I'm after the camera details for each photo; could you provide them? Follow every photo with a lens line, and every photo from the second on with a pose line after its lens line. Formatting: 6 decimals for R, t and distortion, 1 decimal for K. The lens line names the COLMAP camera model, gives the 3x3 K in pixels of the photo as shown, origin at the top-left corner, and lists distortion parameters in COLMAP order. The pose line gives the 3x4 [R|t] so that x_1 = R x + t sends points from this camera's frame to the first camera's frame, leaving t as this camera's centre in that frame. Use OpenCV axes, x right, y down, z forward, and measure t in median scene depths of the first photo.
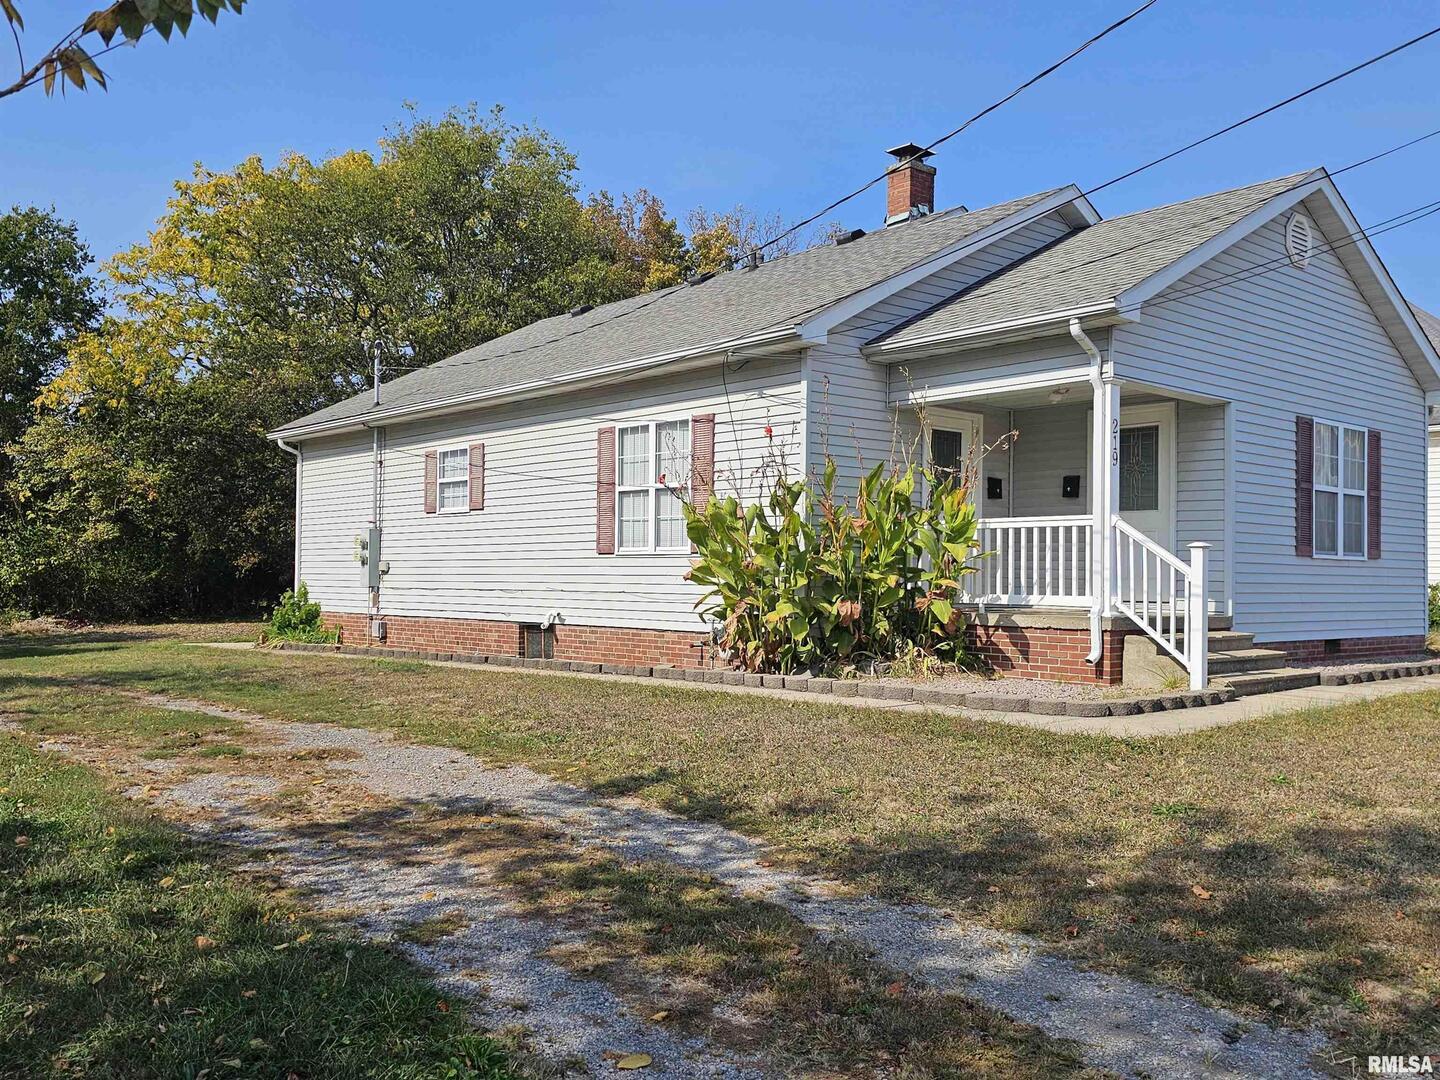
lens RADIAL K [[1248.7, 0, 720.0], [0, 1248.7, 540.0], [0, 0, 1]] dist [0.114326, -0.169663]
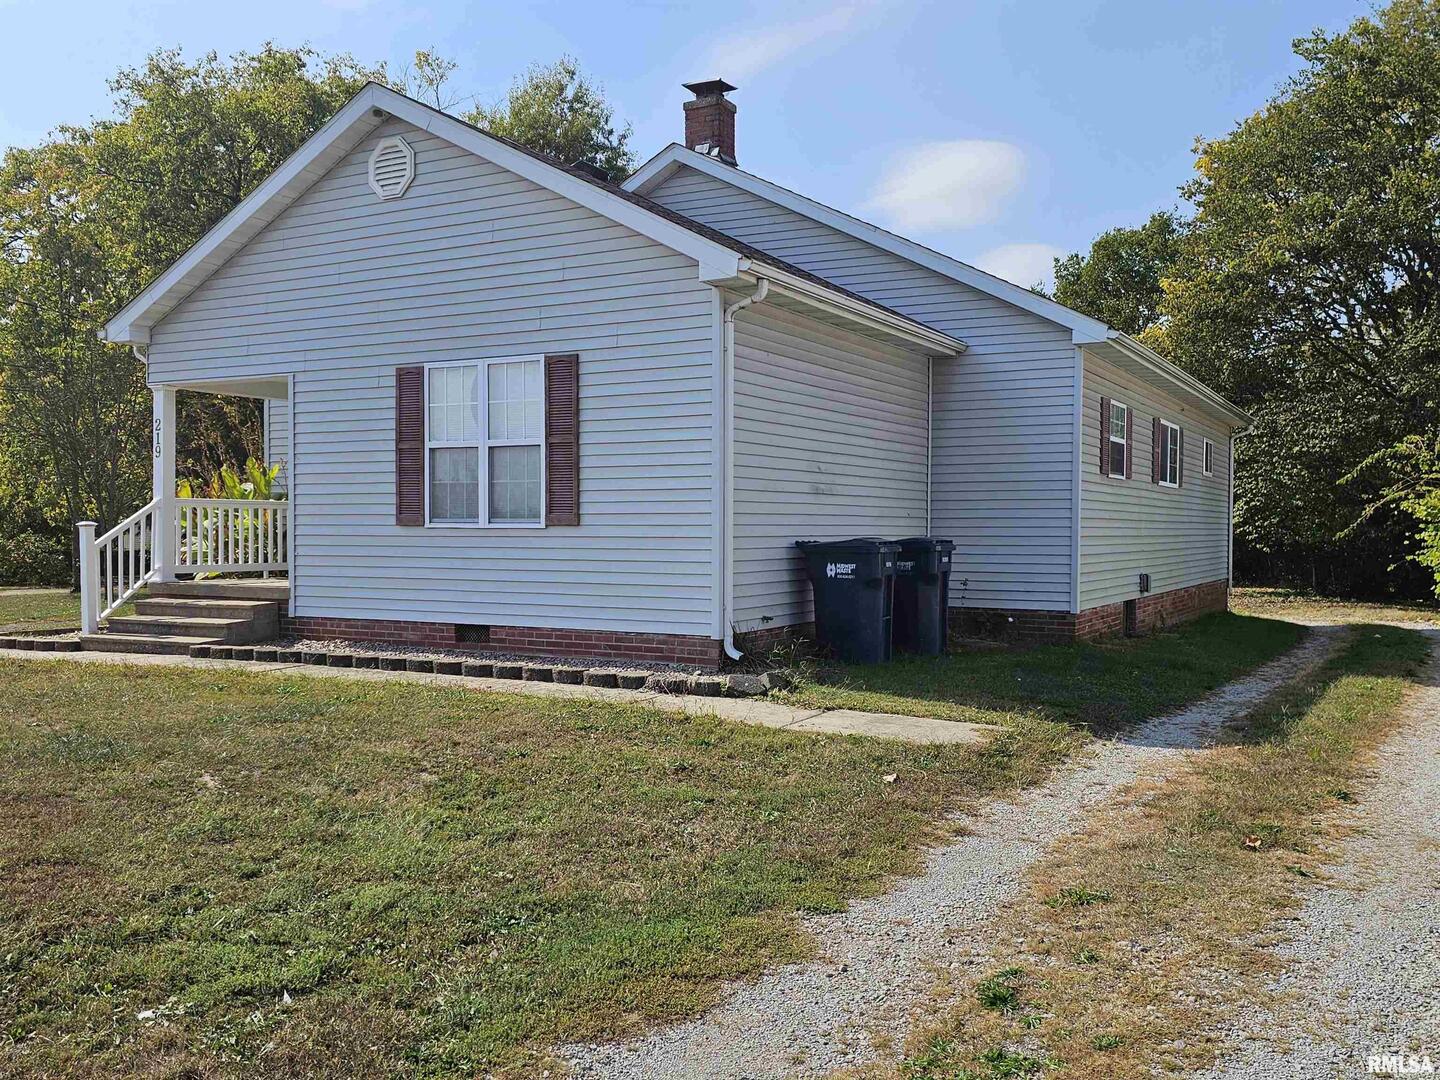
lens RADIAL K [[1248.7, 0, 720.0], [0, 1248.7, 540.0], [0, 0, 1]] dist [0.114326, -0.169663]
pose [[0.332883, -0.001816, -0.942966, 1.355262], [0.030421, 0.999498, 0.008814, 0.021411], [0.942477, -0.031620, 0.332772, 0.912931]]
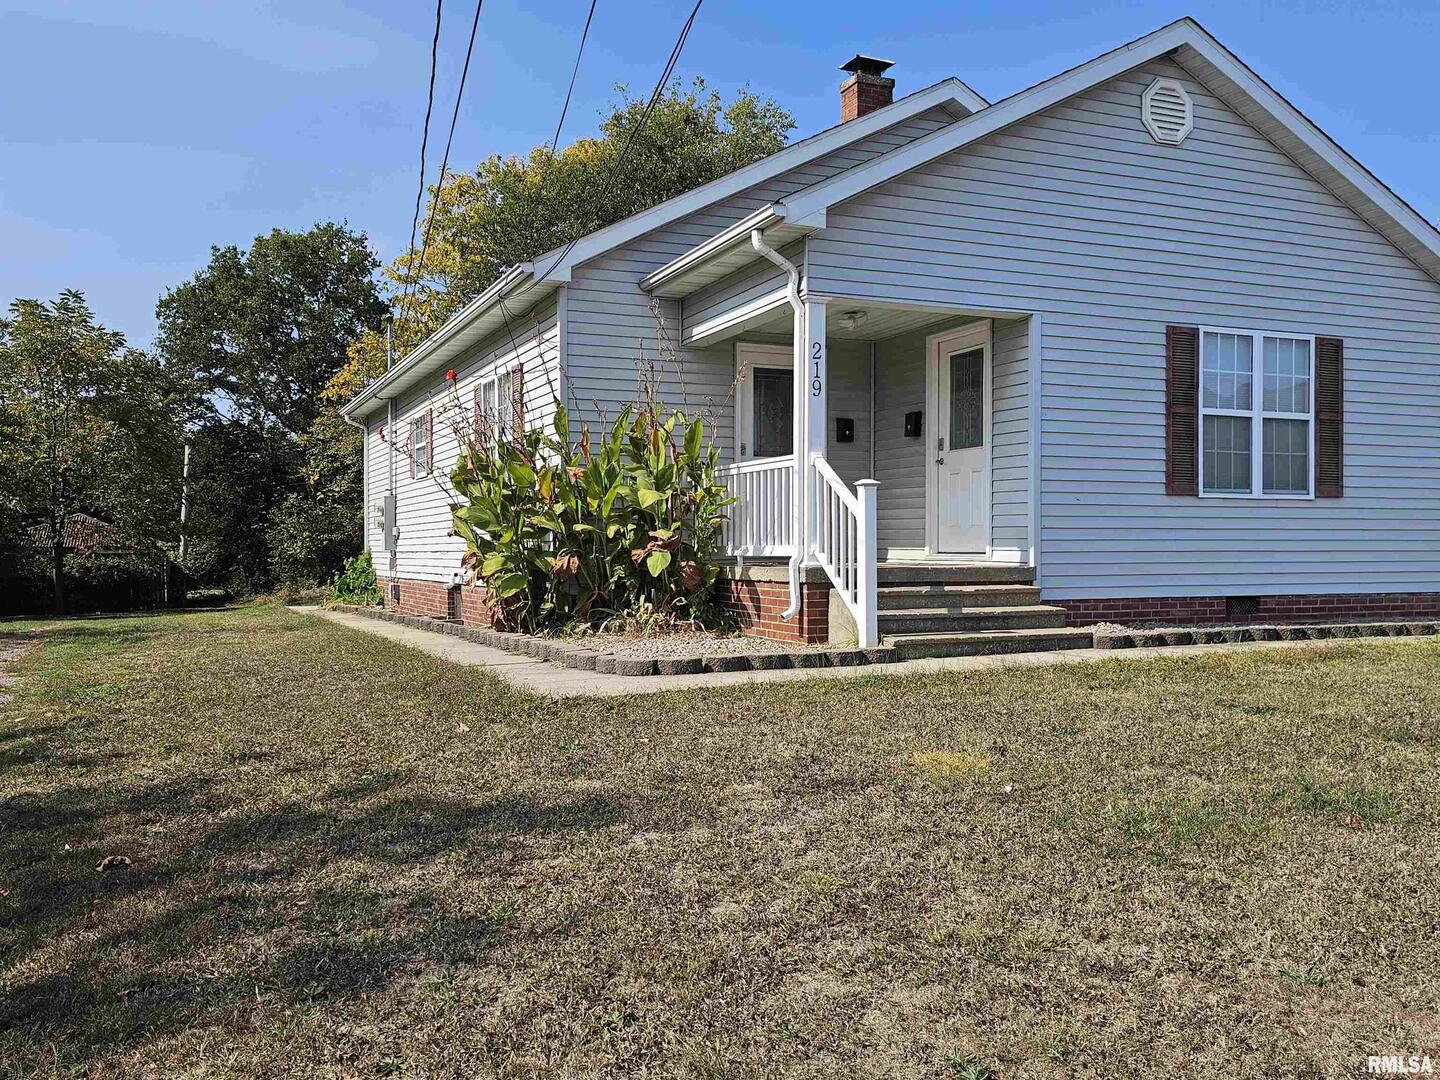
lens RADIAL K [[1248.7, 0, 720.0], [0, 1248.7, 540.0], [0, 0, 1]] dist [0.114326, -0.169663]
pose [[0.951038, -0.015191, -0.308702, 0.428775], [0.022114, 0.999576, 0.018937, 0.019600], [0.308283, -0.024836, 0.950970, 0.122306]]
